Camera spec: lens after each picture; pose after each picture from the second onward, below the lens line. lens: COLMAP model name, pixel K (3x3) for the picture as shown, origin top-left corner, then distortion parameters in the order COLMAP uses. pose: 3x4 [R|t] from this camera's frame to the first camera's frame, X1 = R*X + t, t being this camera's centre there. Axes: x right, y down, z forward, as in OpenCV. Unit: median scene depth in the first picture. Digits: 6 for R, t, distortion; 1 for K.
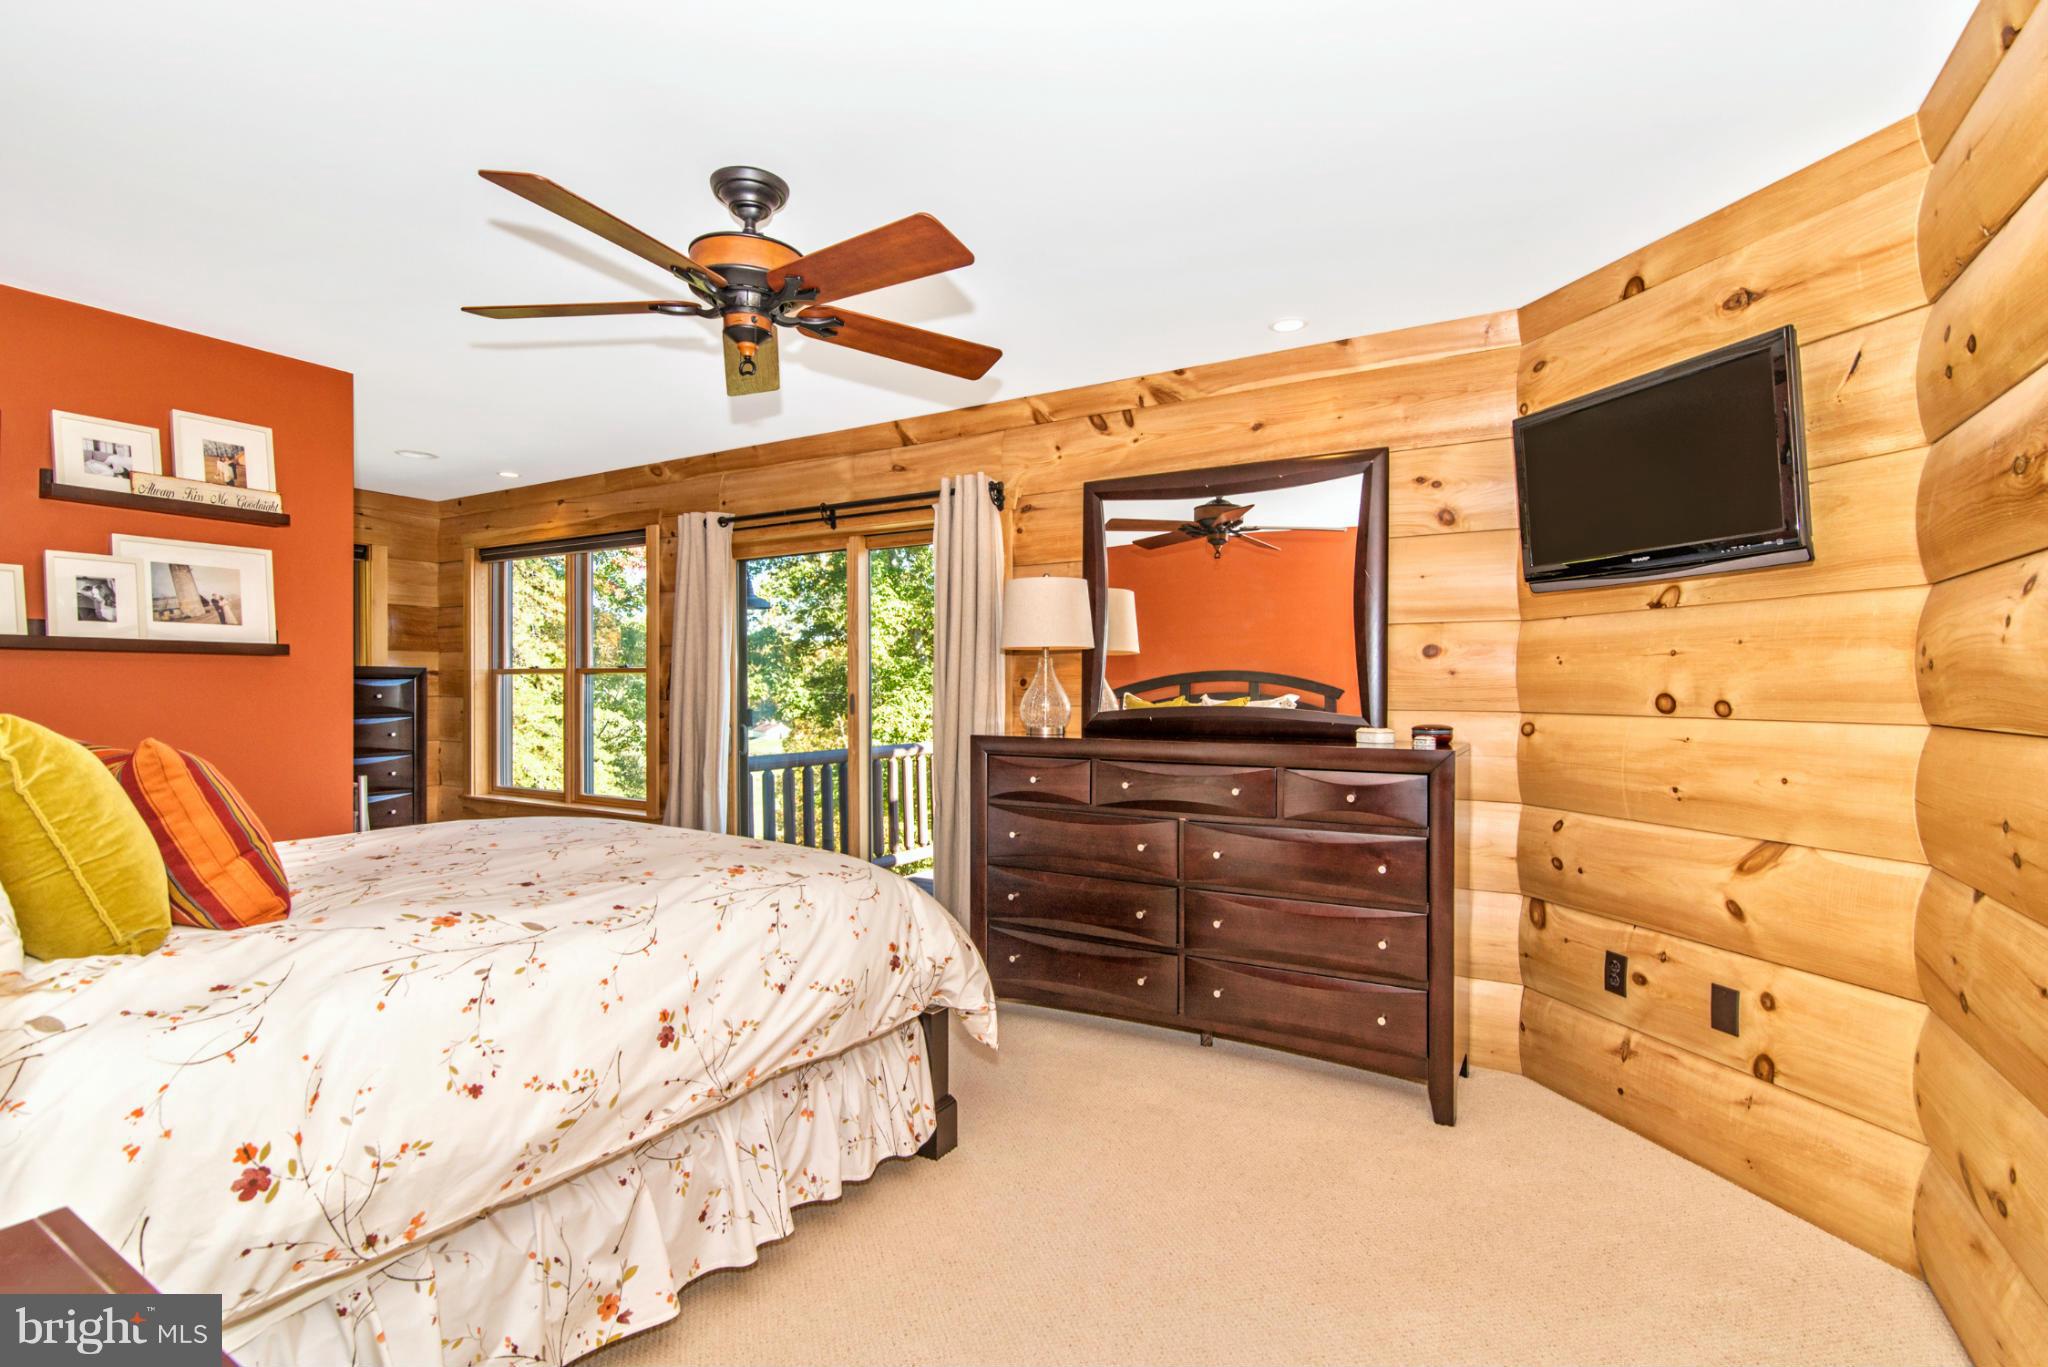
lens RADIAL K [[965.5, 0, 1019.8], [0, 965.5, 694.4], [0, 0, 1]] dist [0.001031, -0.000005]
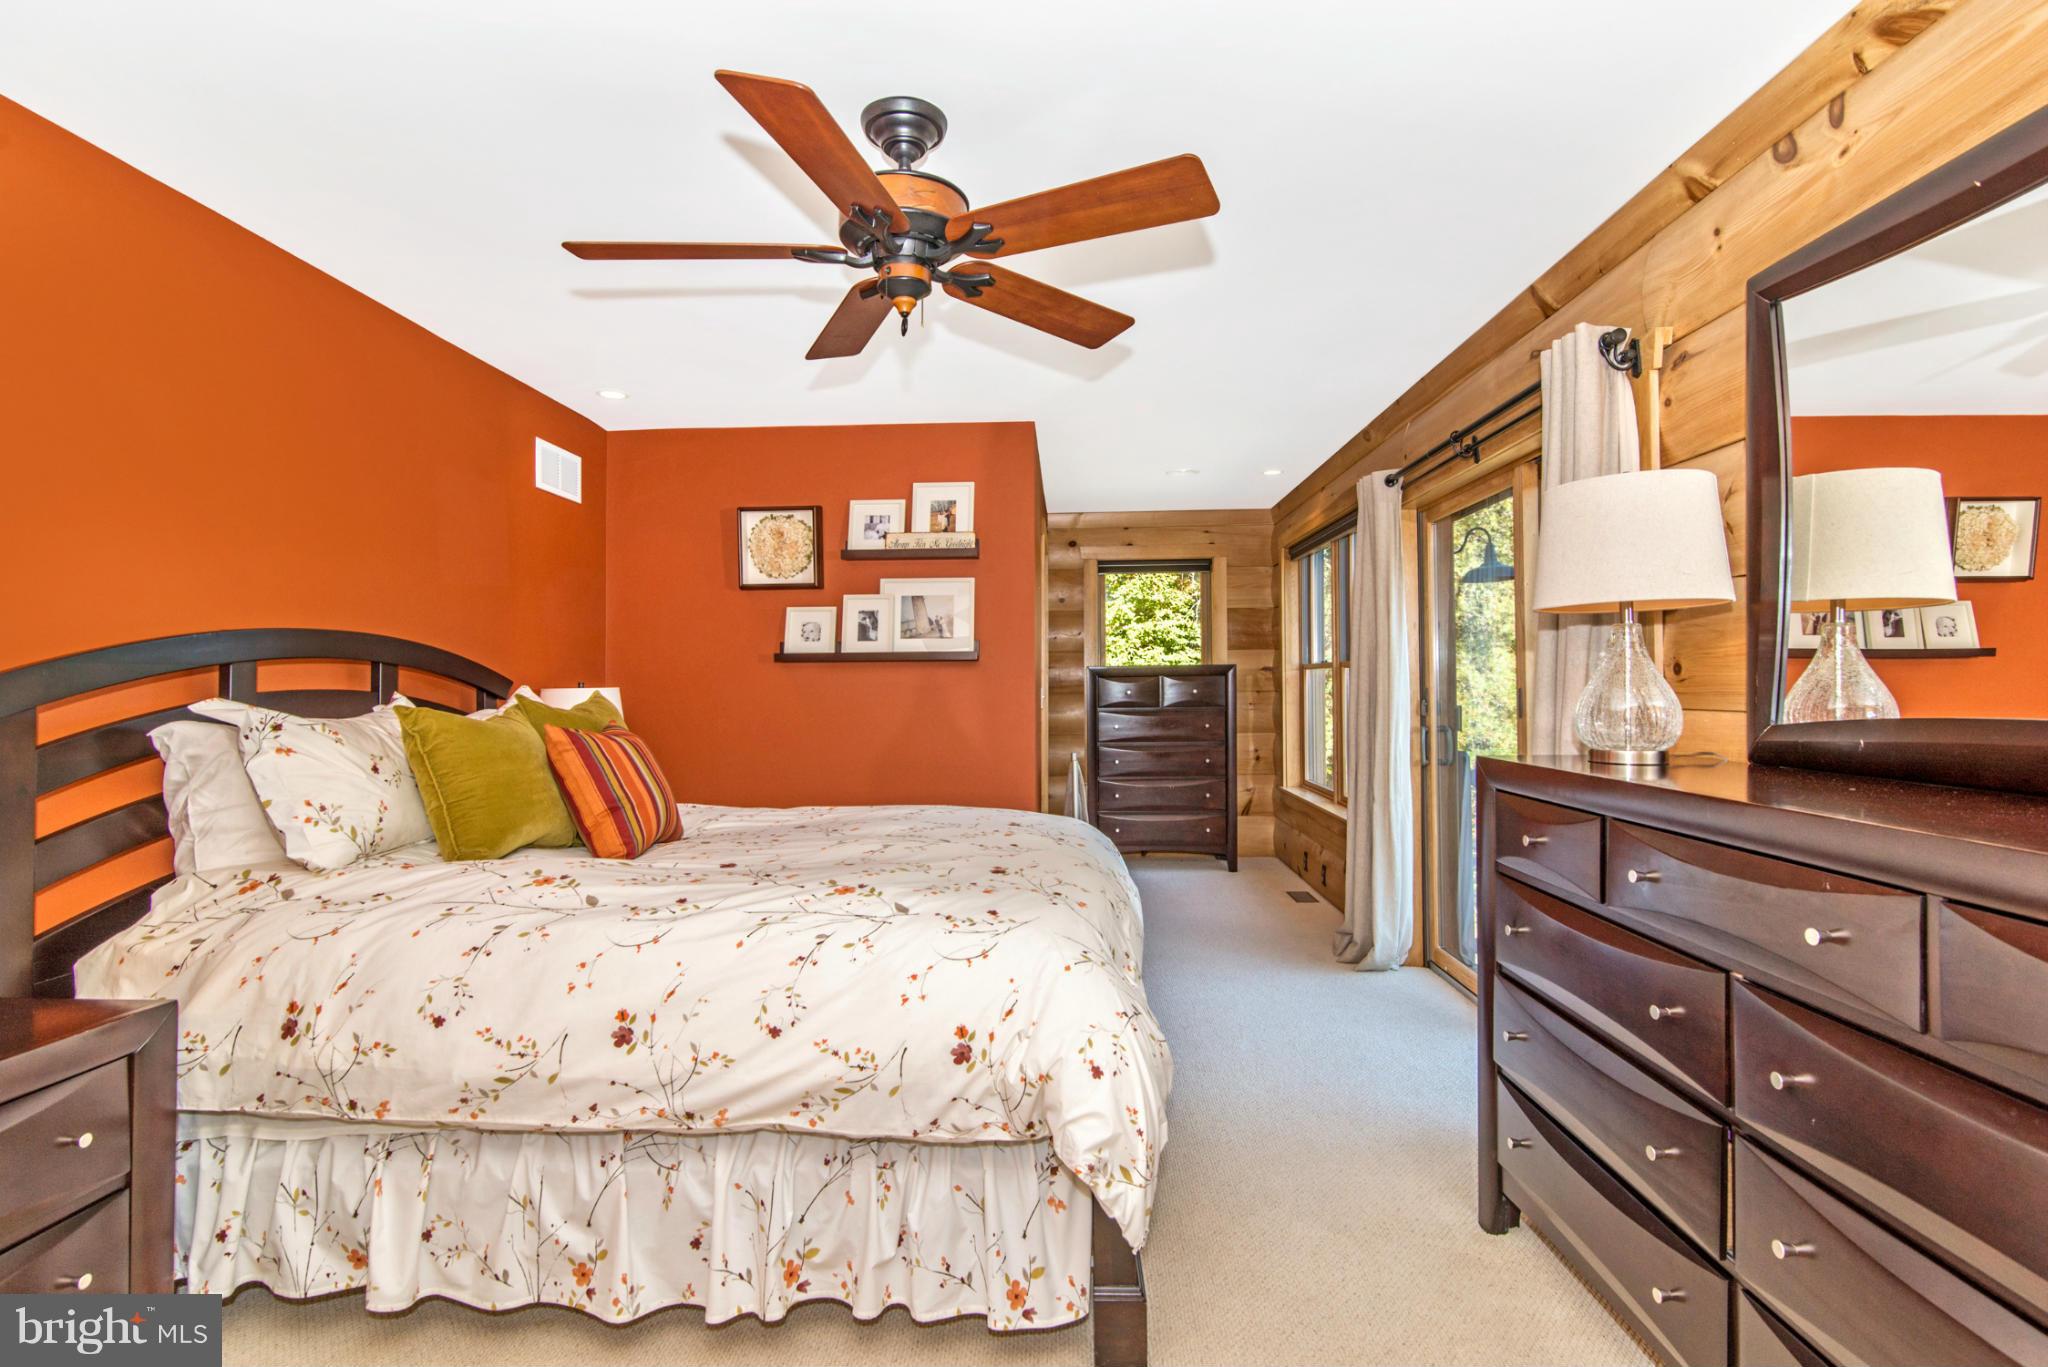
lens RADIAL K [[965.5, 0, 1021.8], [0, 965.5, 677.0], [0, 0, 1]] dist [0.001031, -0.000005]
pose [[0.473151, -0.013124, -0.880884, 0.406145], [0.004029, 0.999911, -0.012733, -0.002713], [0.880972, 0.002475, 0.473161, 0.503522]]
